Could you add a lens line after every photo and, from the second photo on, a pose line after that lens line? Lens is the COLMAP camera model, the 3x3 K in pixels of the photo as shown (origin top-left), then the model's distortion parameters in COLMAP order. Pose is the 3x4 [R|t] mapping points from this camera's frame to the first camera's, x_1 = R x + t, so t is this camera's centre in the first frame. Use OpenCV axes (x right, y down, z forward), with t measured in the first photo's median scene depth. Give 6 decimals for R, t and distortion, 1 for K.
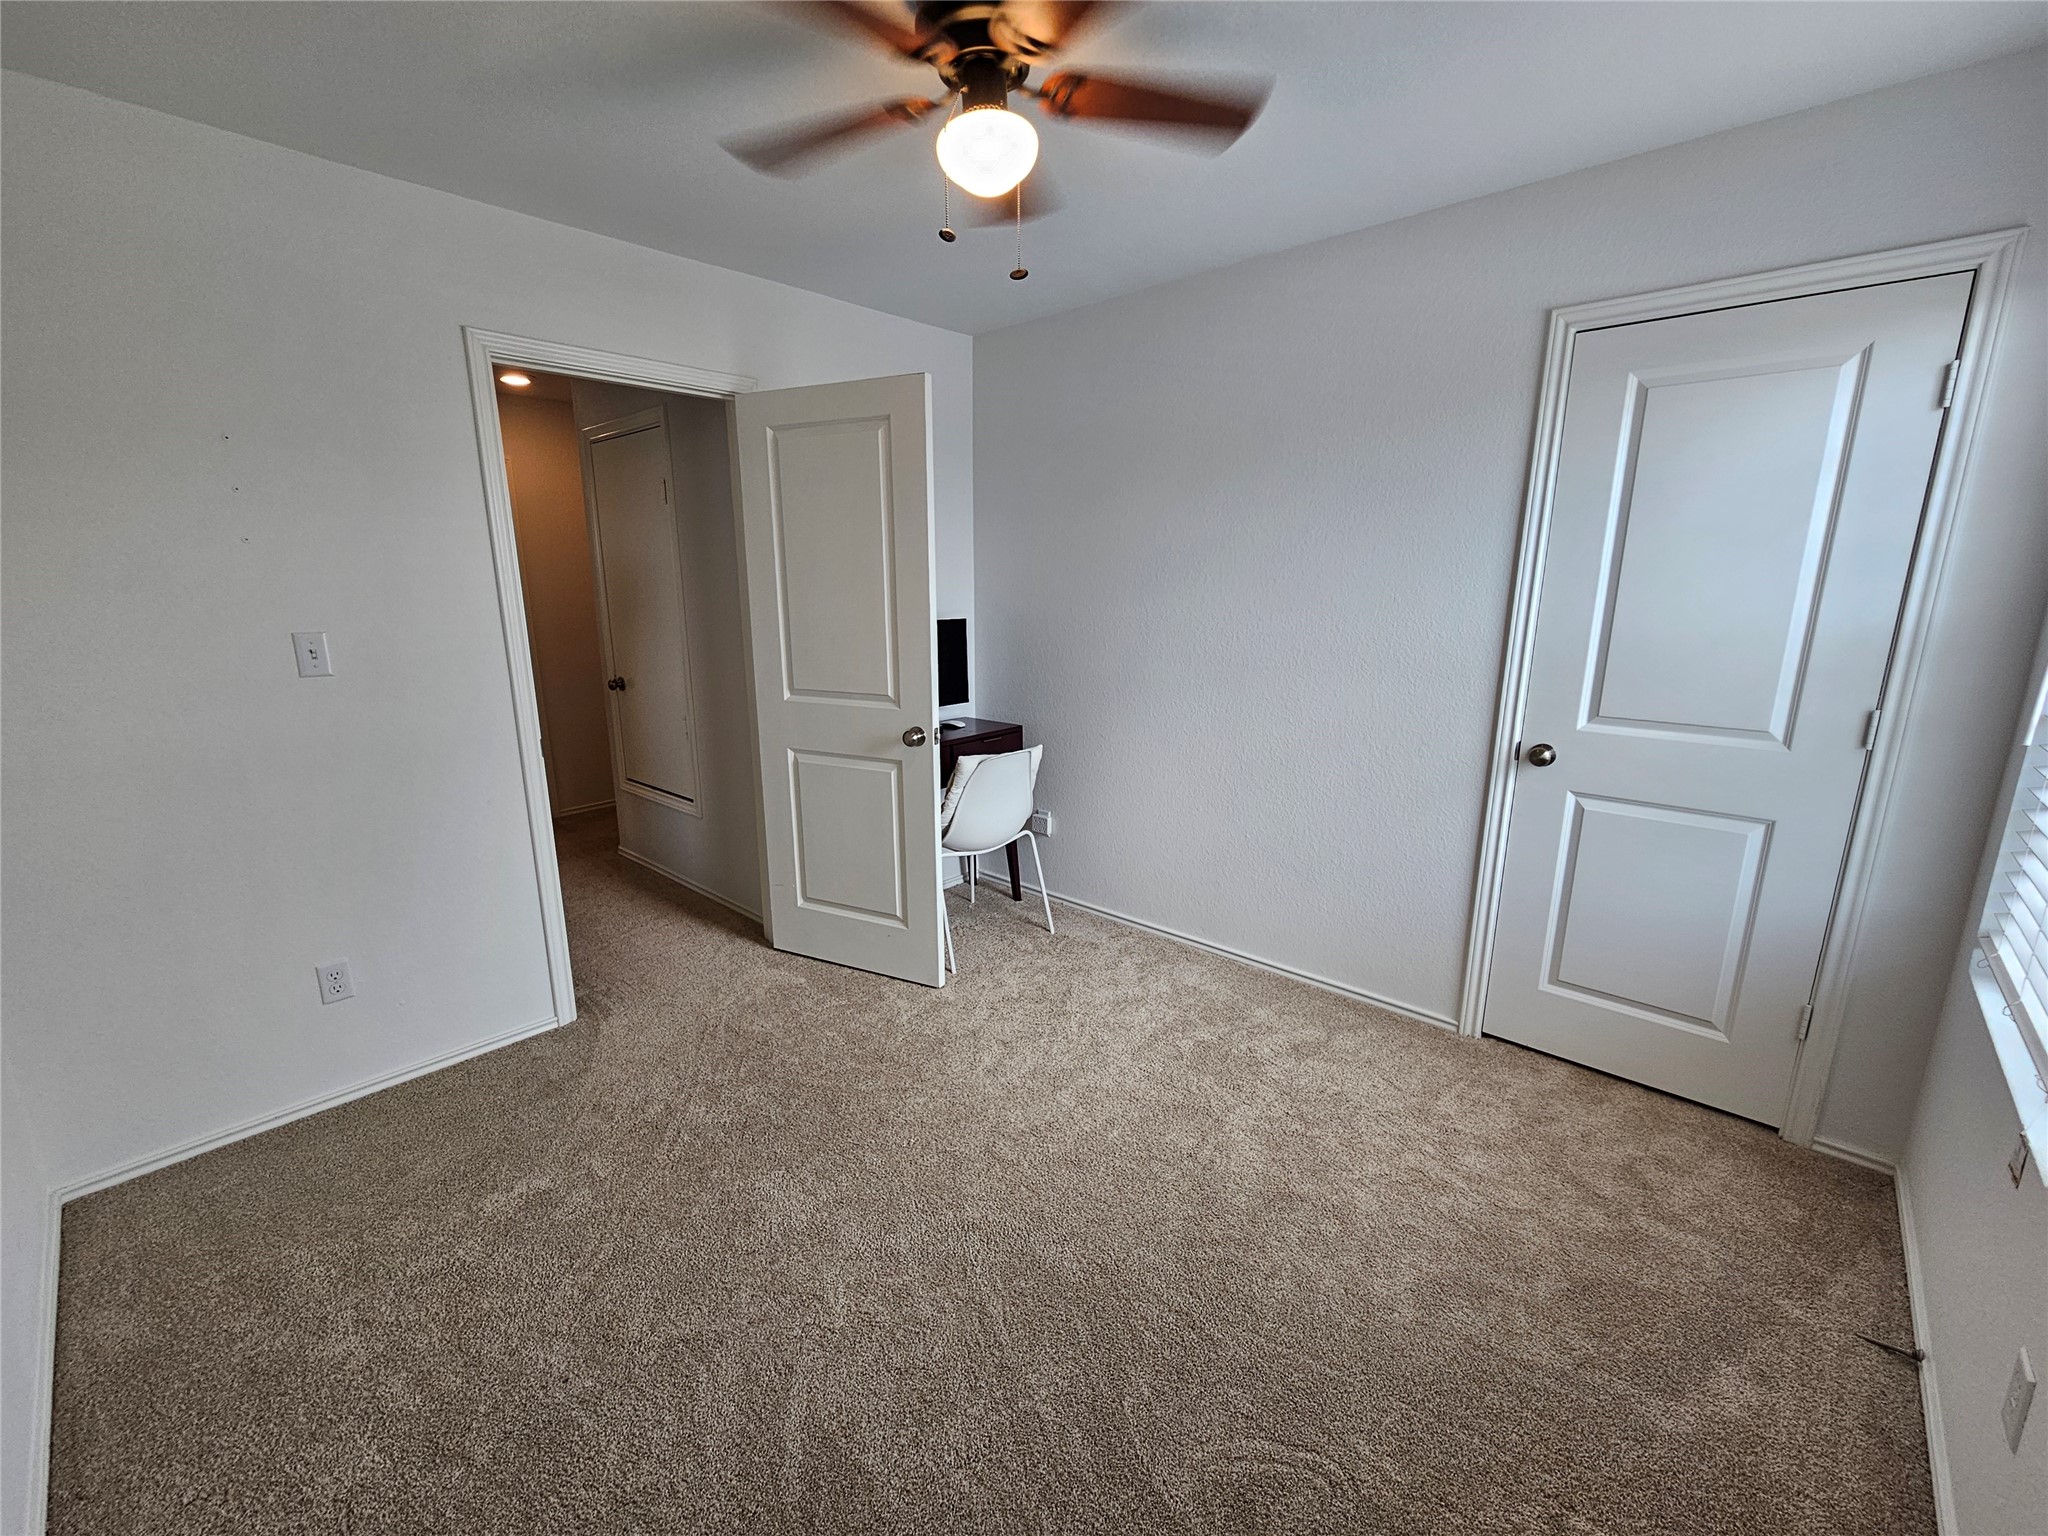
lens RADIAL K [[842.3, 0, 1026.8], [0, 842.3, 764.6], [0, 0, 1]] dist [-0.000789, -0.000309]
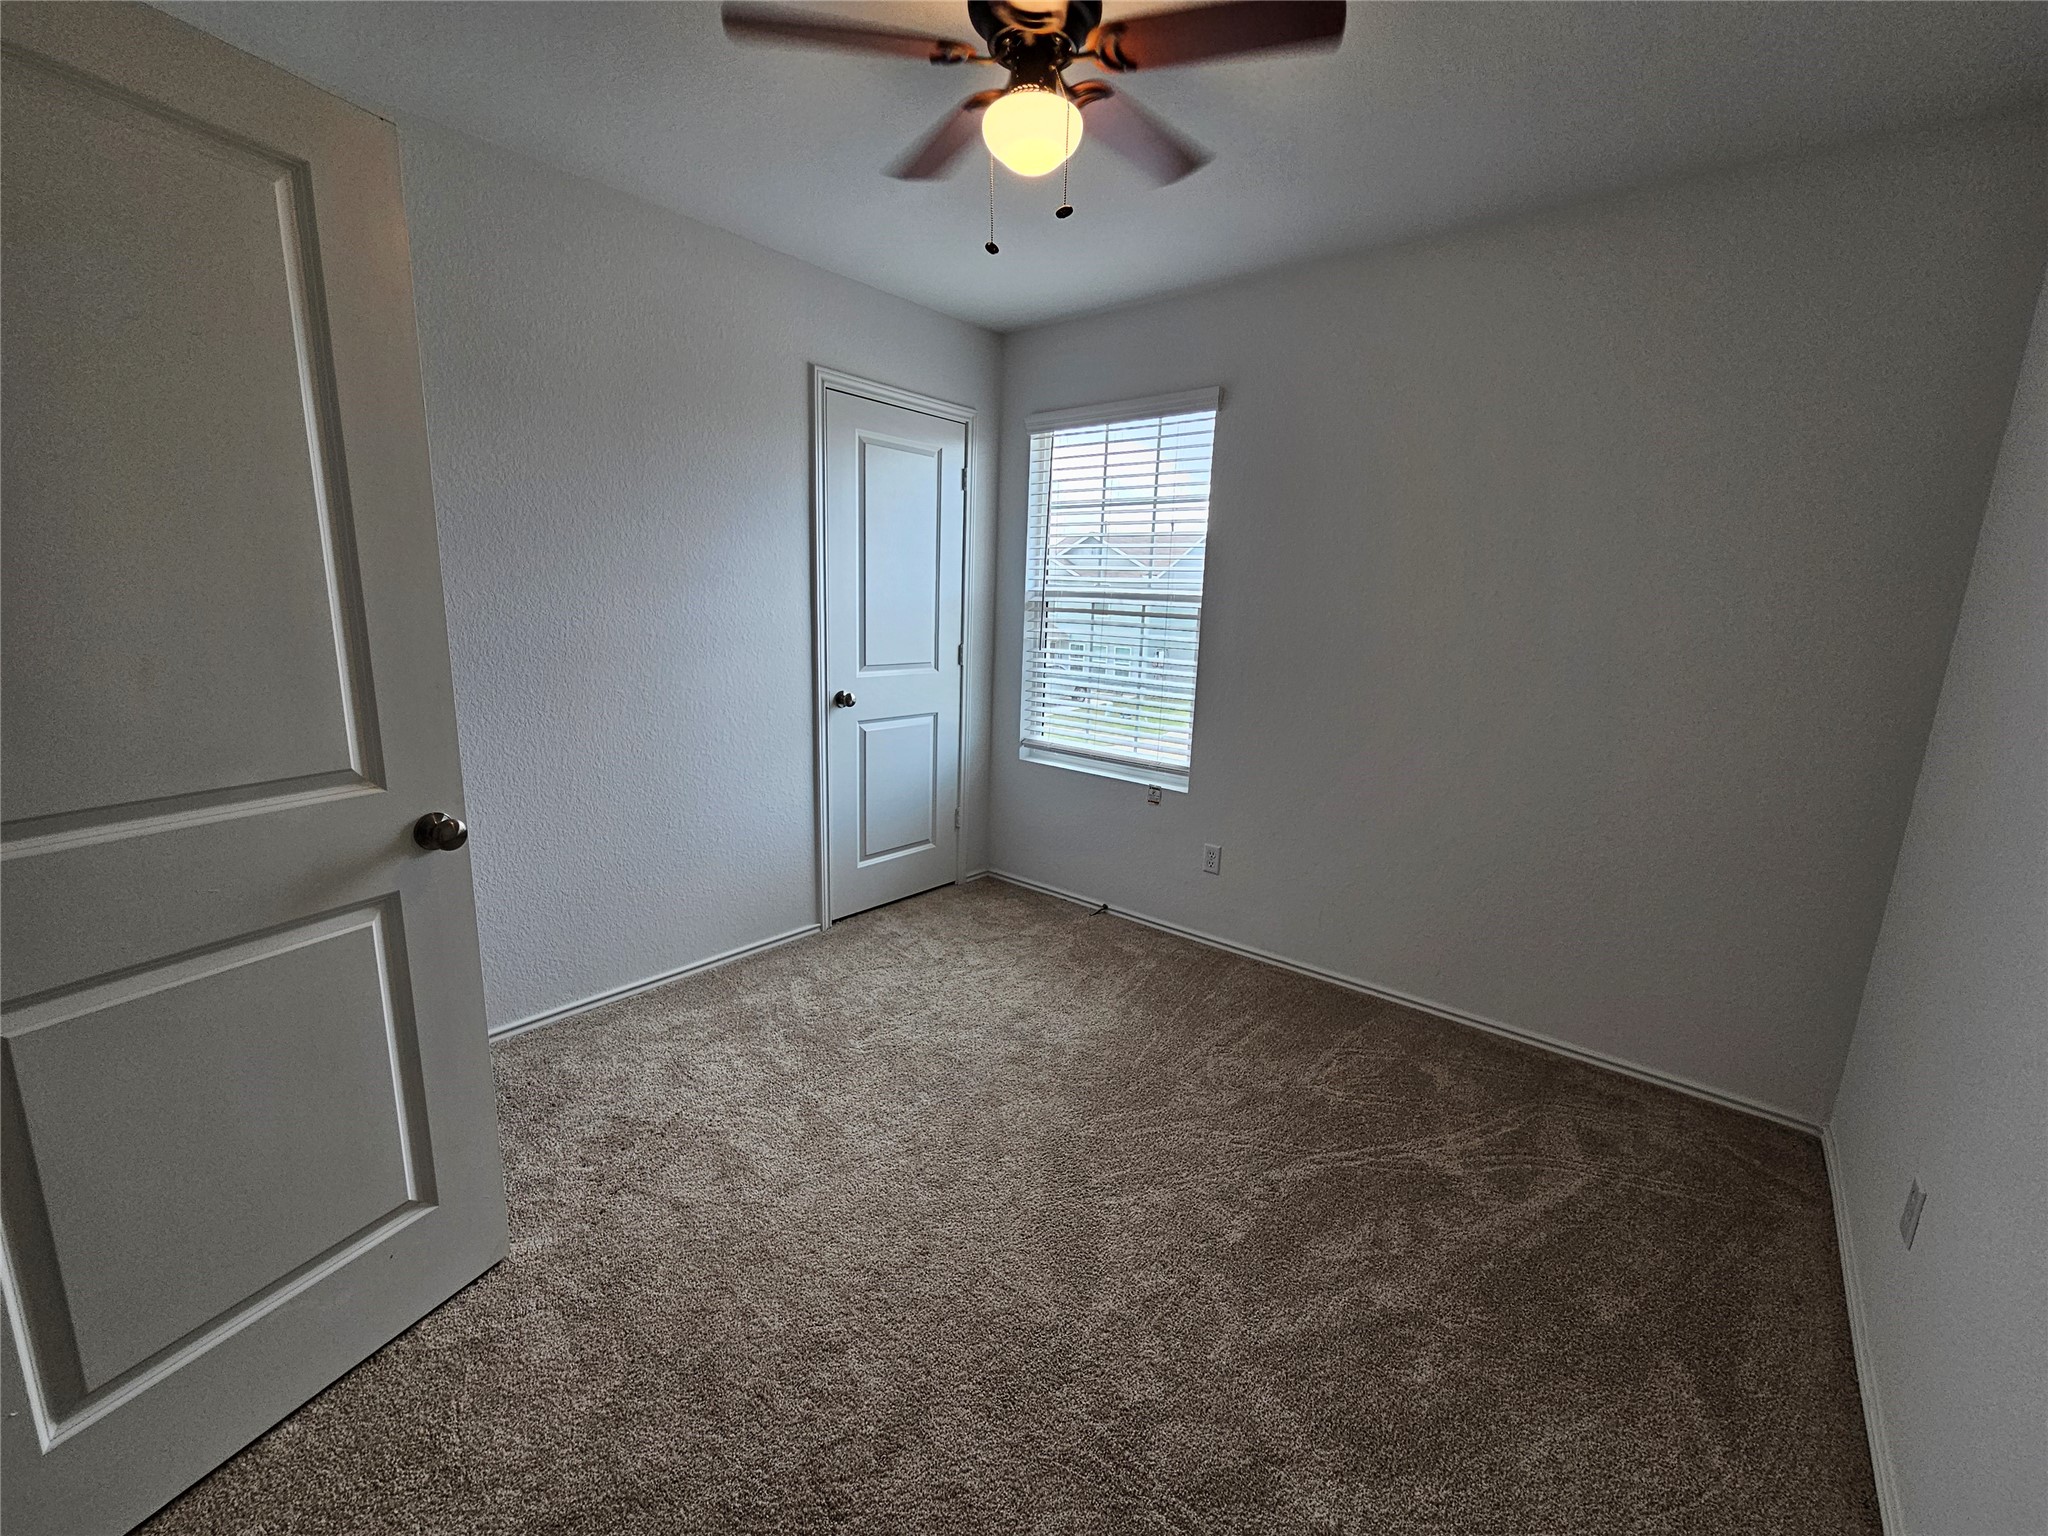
lens RADIAL K [[842.3, 0, 1028.7], [0, 842.3, 766.0], [0, 0, 1]] dist [-0.000789, -0.000309]
pose [[-0.040272, -0.199925, 0.978983, -0.748799], [0.181321, 0.962048, 0.203926, -0.129637], [-0.982599, 0.185722, -0.002493, 0.724782]]
